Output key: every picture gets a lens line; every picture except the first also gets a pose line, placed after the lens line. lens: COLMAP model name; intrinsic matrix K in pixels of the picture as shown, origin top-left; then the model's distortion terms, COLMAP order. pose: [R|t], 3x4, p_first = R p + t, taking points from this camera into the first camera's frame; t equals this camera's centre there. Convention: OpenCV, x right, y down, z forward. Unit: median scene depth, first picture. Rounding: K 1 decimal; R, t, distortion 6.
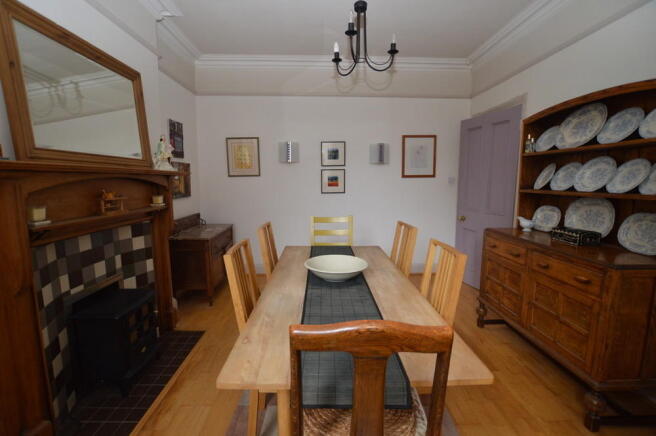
lens RADIAL K [[312.8, 0, 328.0], [0, 312.8, 218.0], [0, 0, 1]] dist [0.000541, 0.000121]
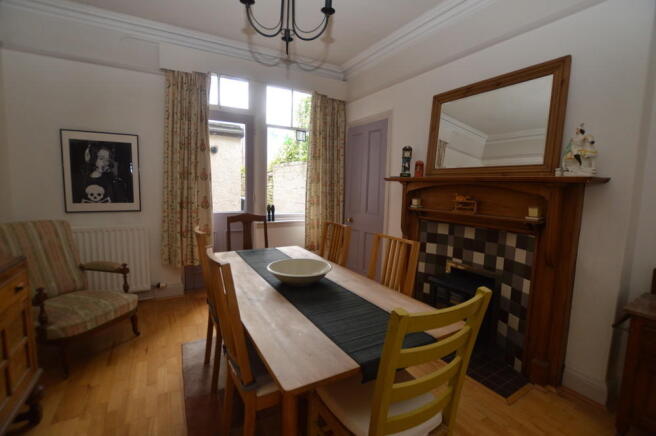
lens RADIAL K [[312.8, 0, 328.0], [0, 312.8, 218.0], [0, 0, 1]] dist [0.000541, 0.000121]
pose [[-0.876690, 0.029374, -0.480158, 0.380192], [-0.085031, 0.972955, 0.214774, -0.203119], [0.473481, 0.229118, -0.850483, 1.683129]]
